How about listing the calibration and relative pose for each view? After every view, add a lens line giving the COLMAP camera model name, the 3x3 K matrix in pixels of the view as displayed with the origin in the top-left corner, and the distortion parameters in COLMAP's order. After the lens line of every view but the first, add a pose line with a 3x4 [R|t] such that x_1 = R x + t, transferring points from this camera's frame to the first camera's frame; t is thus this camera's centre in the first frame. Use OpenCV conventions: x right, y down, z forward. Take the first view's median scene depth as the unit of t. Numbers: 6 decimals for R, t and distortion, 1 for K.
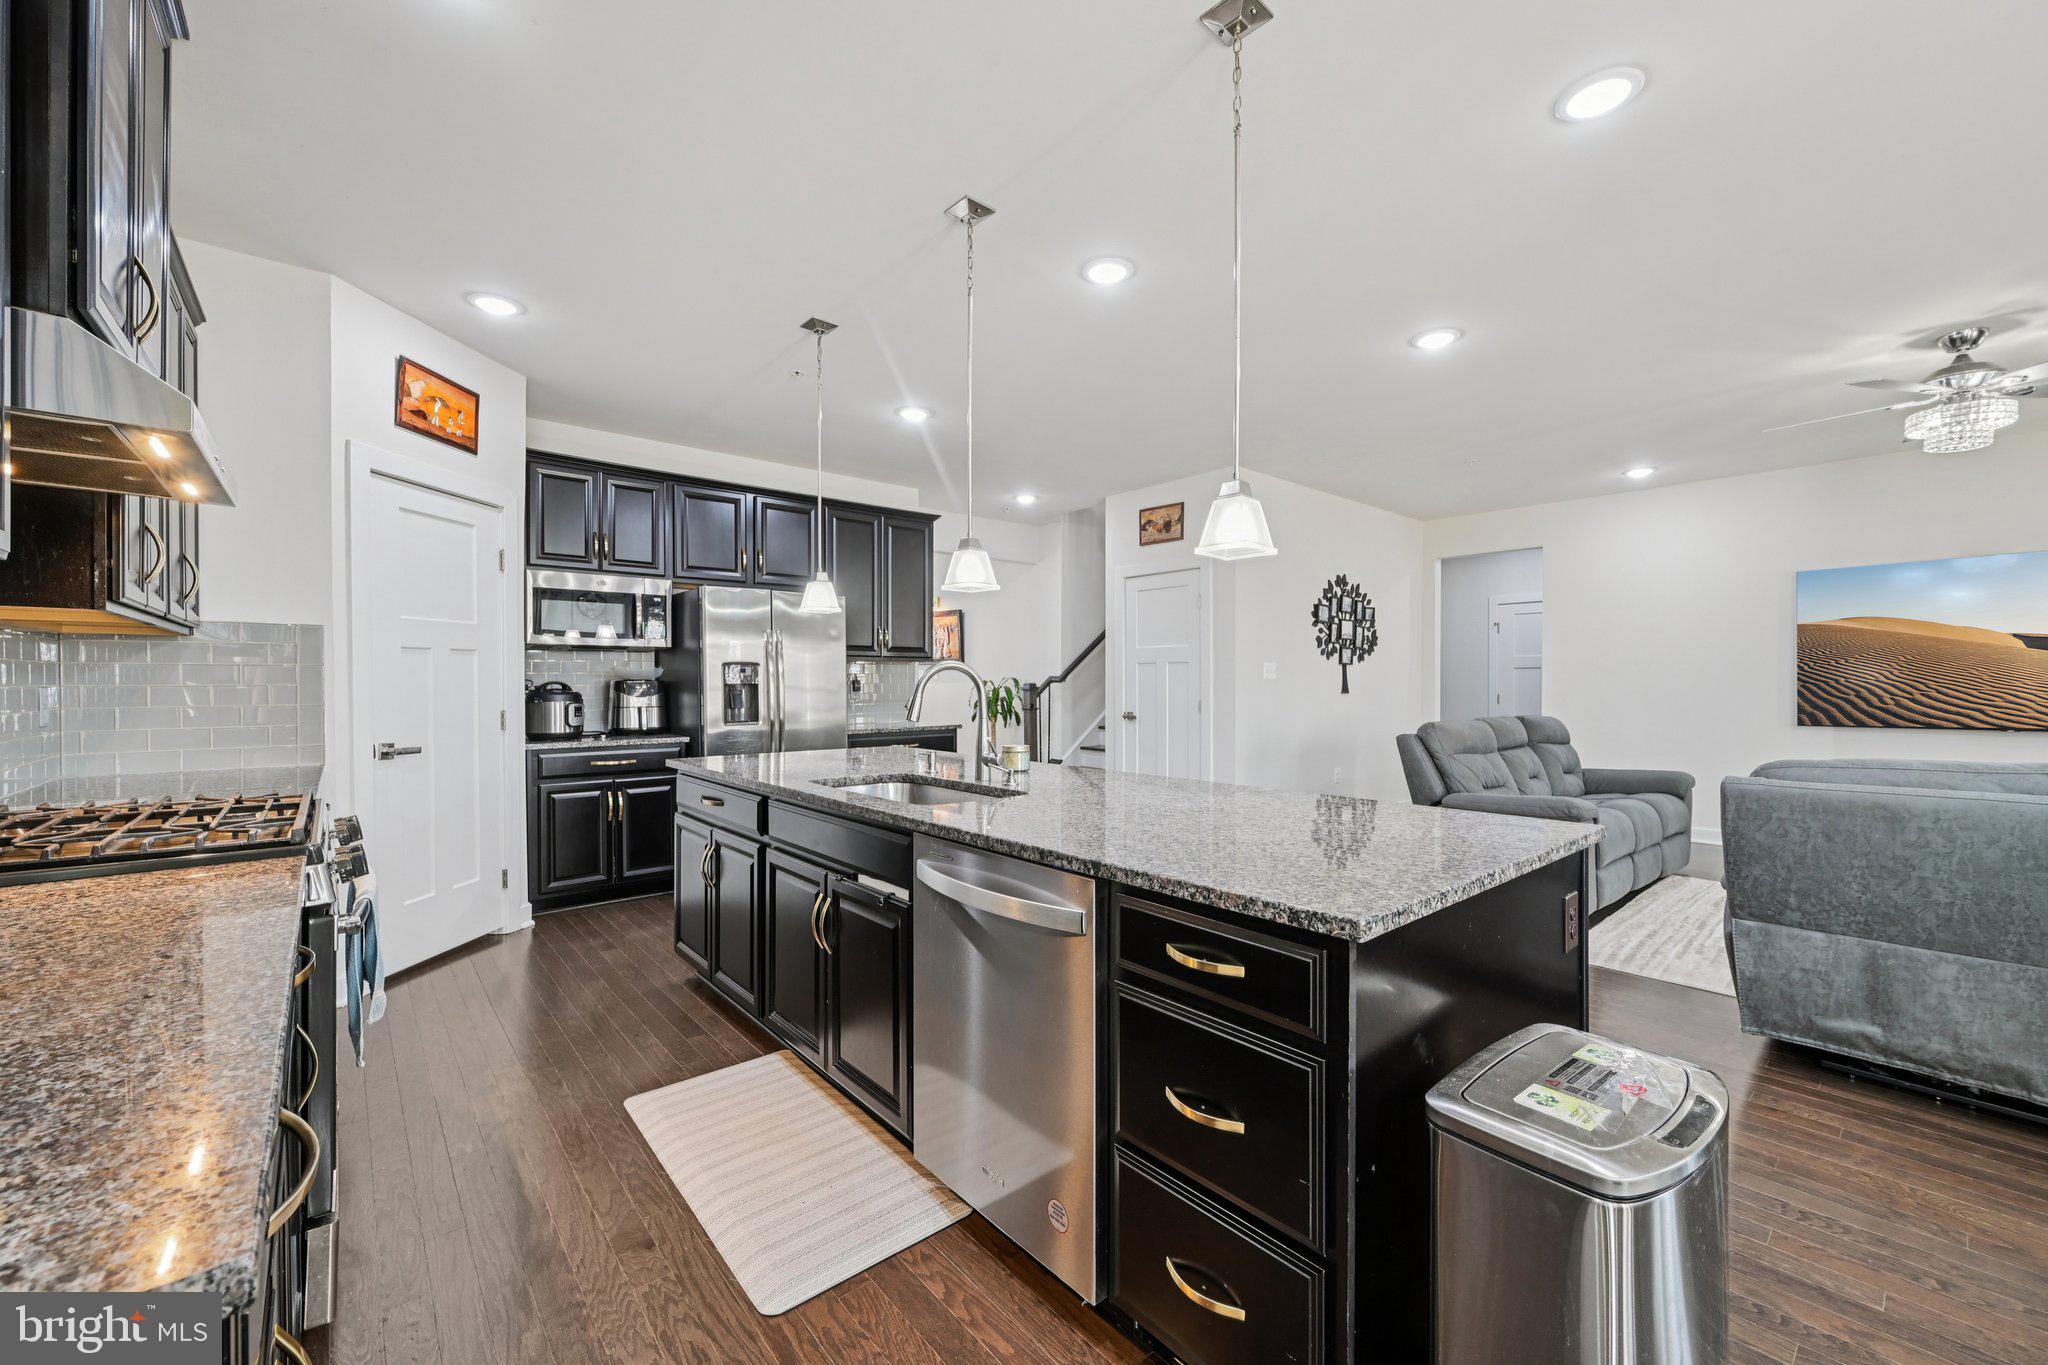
lens RADIAL K [[806.9, 0, 1031.9], [0, 806.9, 685.7], [0, 0, 1]] dist [0.000099, -0.000092]
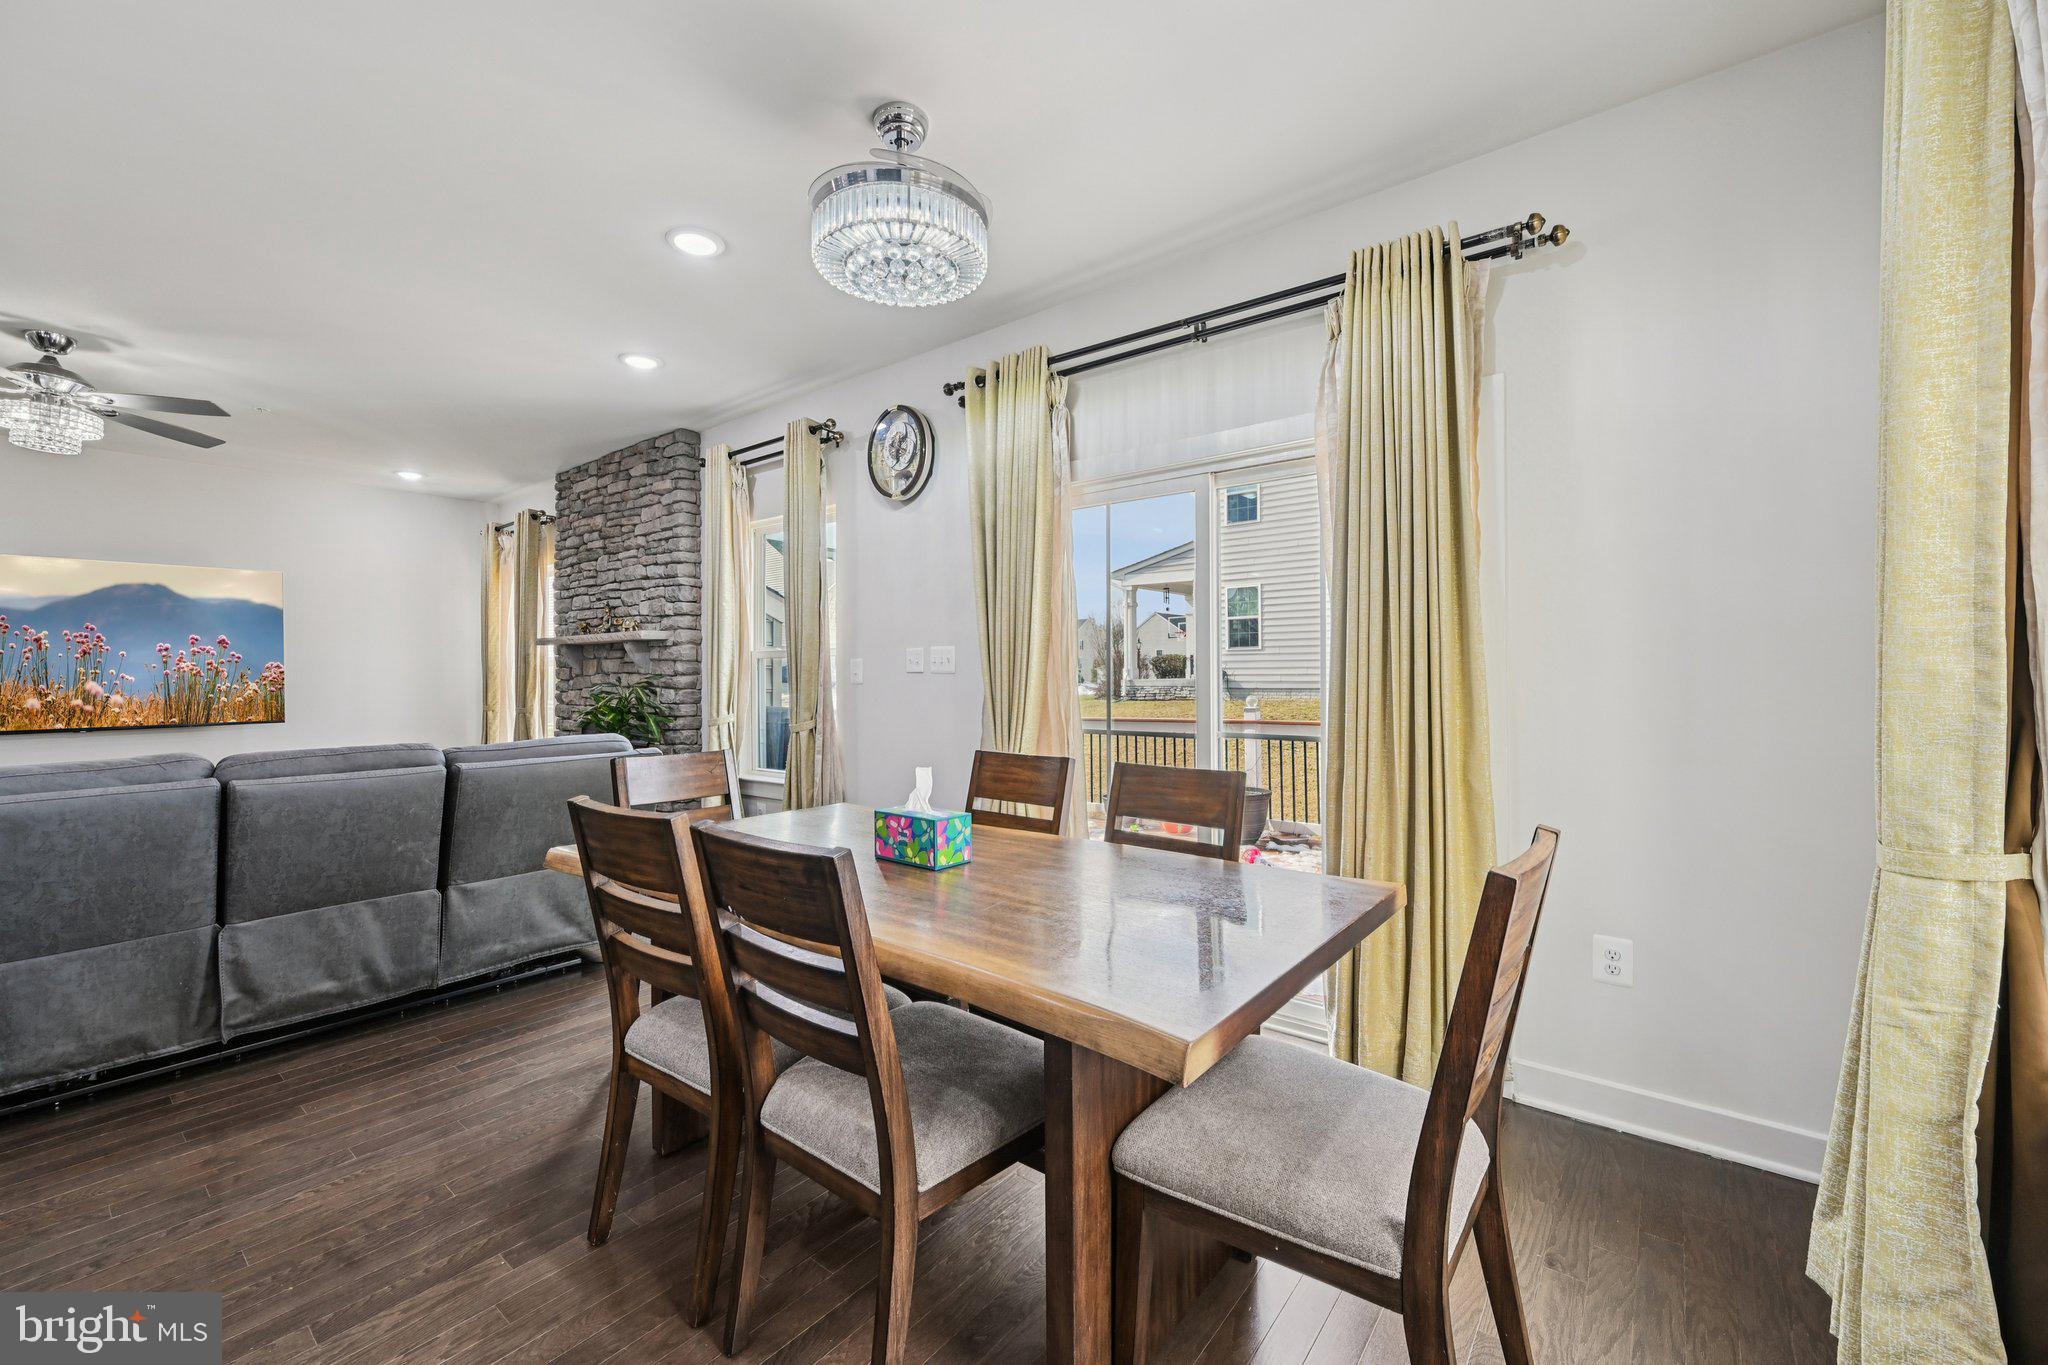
lens RADIAL K [[813.5, 0, 1034.1], [0, 813.5, 666.6], [0, 0, 1]] dist [-0.001679, -0.000077]
pose [[-0.196162, 0.013374, 0.980480, -0.054673], [0.012417, 0.999861, -0.011154, -0.000044], [-0.980493, 0.009986, -0.196301, 0.005988]]
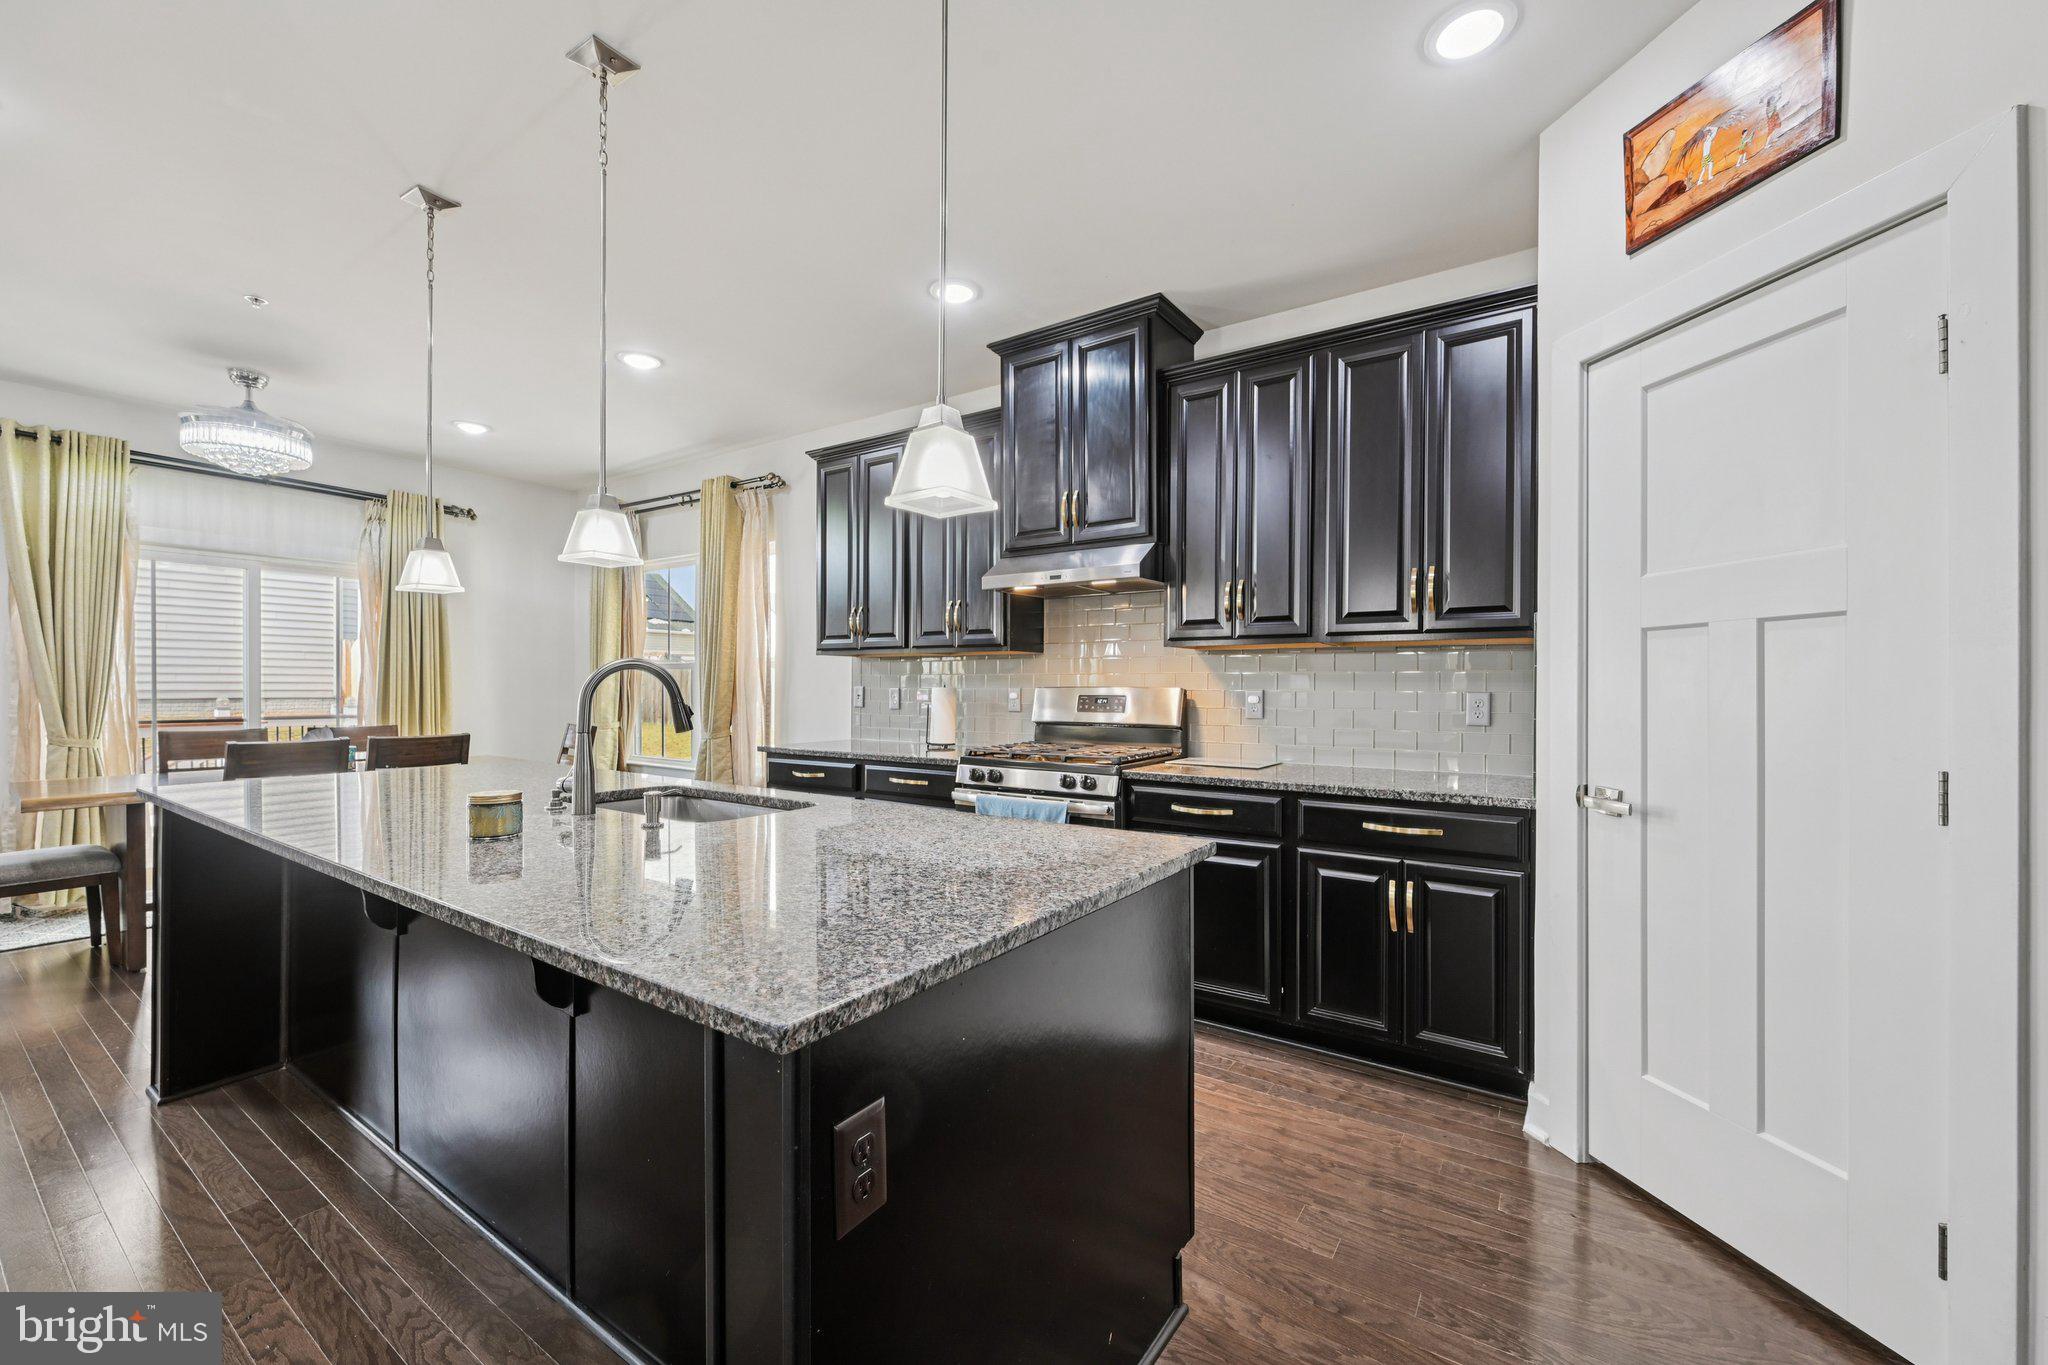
lens RADIAL K [[803.6, 0, 1031.4], [0, 803.6, 693.3], [0, 0, 1]] dist [-0.001498, 0.000185]
pose [[-0.964993, -0.001920, -0.262268, -0.164942], [-0.005933, 0.999877, 0.014511, -0.006107], [0.262208, 0.015559, -0.964886, 1.139362]]
